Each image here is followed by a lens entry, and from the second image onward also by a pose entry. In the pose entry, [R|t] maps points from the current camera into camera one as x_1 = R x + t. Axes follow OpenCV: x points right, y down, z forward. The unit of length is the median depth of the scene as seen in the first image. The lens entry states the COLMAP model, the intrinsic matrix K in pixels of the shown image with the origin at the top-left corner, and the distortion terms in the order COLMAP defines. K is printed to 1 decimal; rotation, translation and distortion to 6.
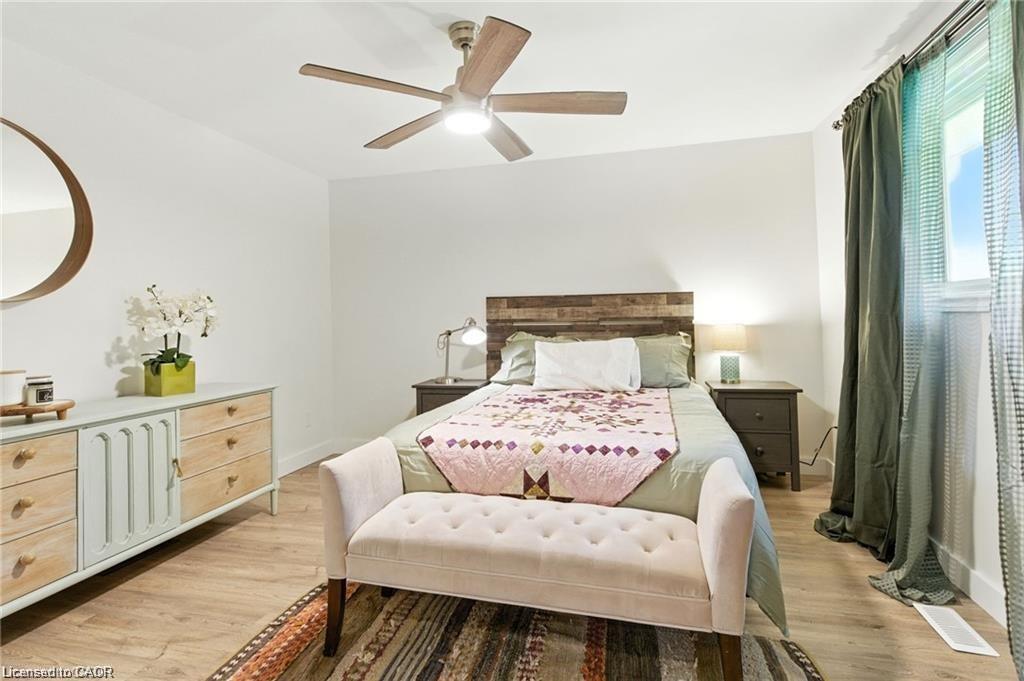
lens RADIAL K [[516.3, 0, 511.8], [0, 516.3, 312.3], [0, 0, 1]] dist [0.013925, -0.000145]
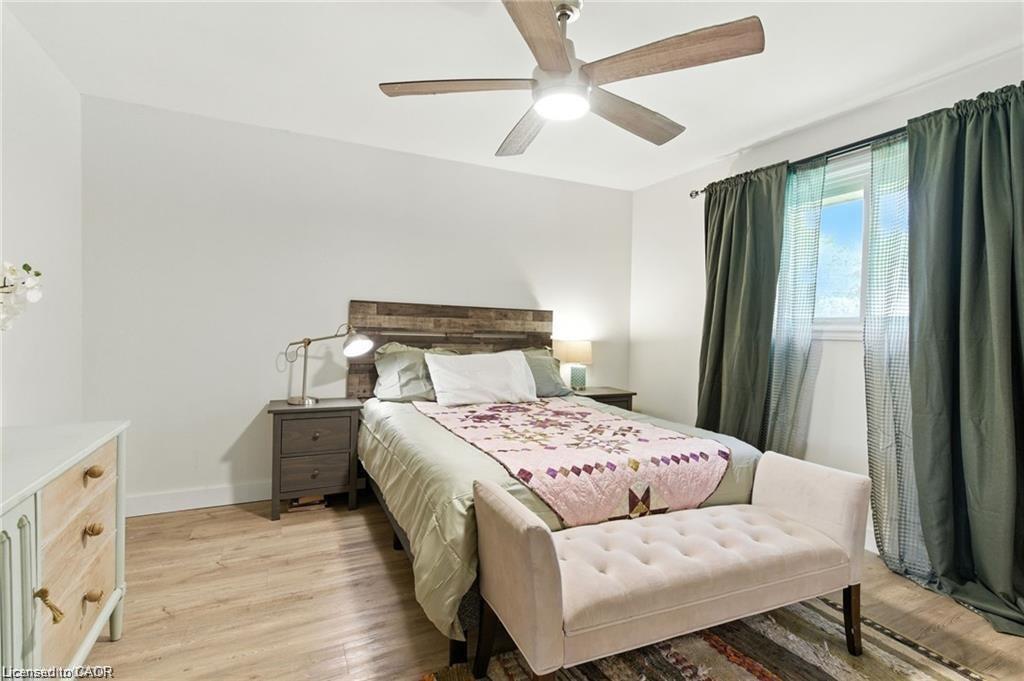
lens RADIAL K [[491.3, 0, 512.0], [0, 491.3, 340.5], [0, 0, 1]] dist [0.004559, -0.000149]
pose [[0.766283, 0.026375, 0.641961, -0.399506], [-0.047977, 0.998716, 0.016236, 0.012005], [-0.640709, -0.043240, 0.766565, 0.240181]]
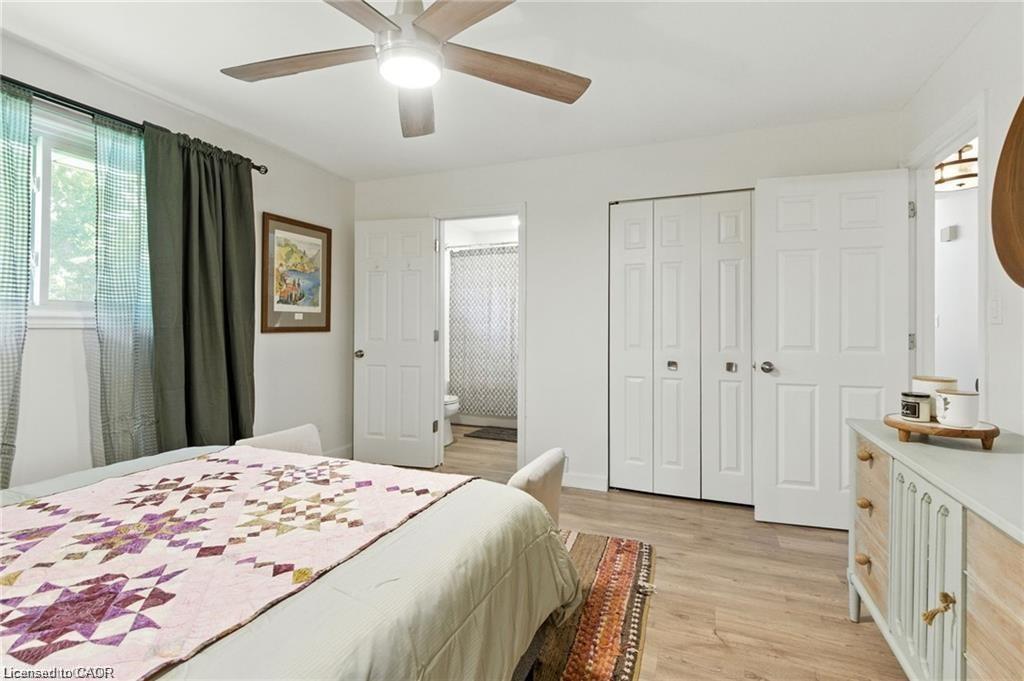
lens RADIAL K [[483.3, 0, 512.8], [0, 483.3, 323.3], [0, 0, 1]] dist [0.009151, -0.000009]
pose [[-0.991143, 0.017826, 0.131598, -0.193956], [0.014845, 0.999611, -0.023594, 0.016100], [-0.131967, -0.021431, -0.991022, 1.002602]]
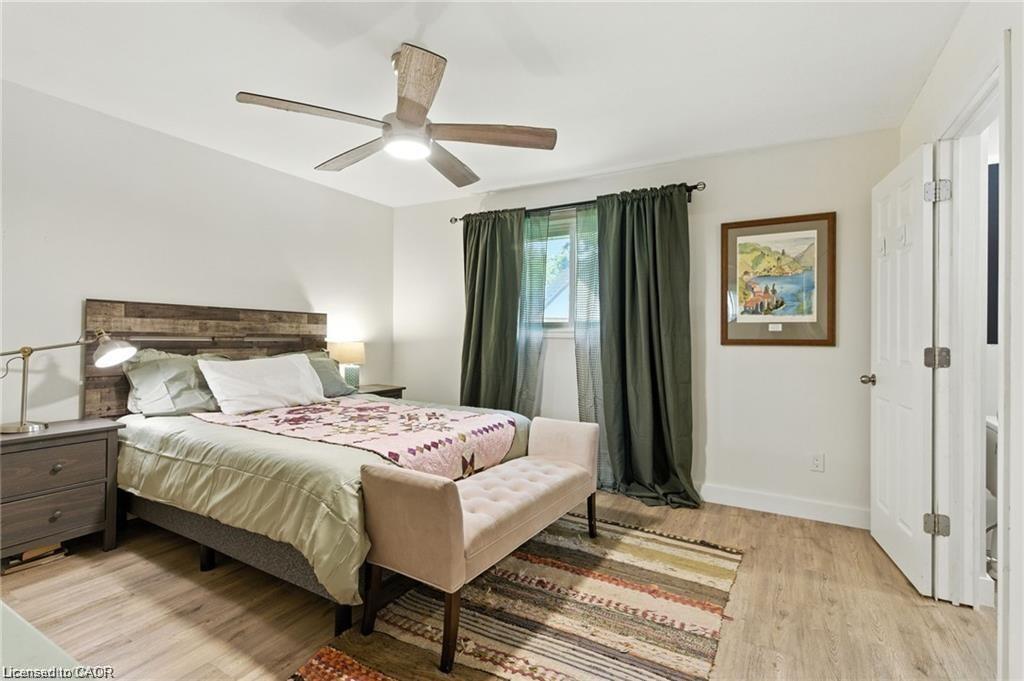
lens RADIAL K [[477.8, 0, 515.8], [0, 477.8, 338.1], [0, 0, 1]] dist [0.025180, -0.015979]
pose [[0.262757, 0.018641, 0.964682, -0.574681], [-0.029452, 0.999502, -0.011291, 0.014660], [-0.964412, -0.025445, 0.263176, 0.309343]]
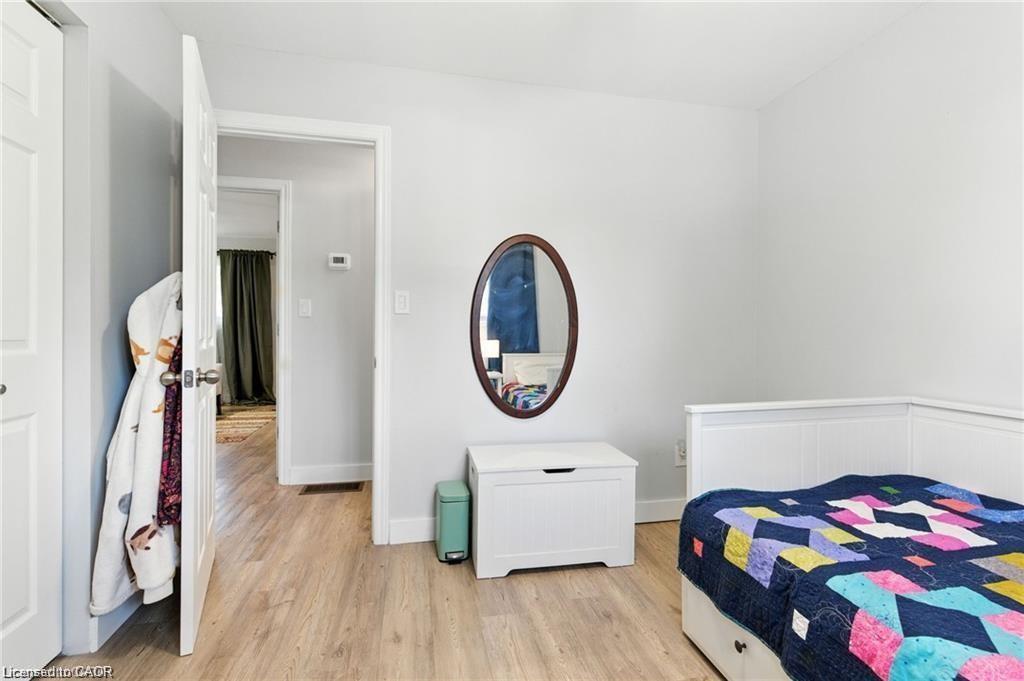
lens RADIAL K [[477.8, 0, 515.8], [0, 477.8, 338.1], [0, 0, 1]] dist [0.025180, -0.015979]
pose [[-0.442333, 0.003849, 0.896843, -1.712877], [-0.016669, 0.999783, -0.012513, 0.050711], [-0.896696, -0.020485, -0.442173, 0.208412]]
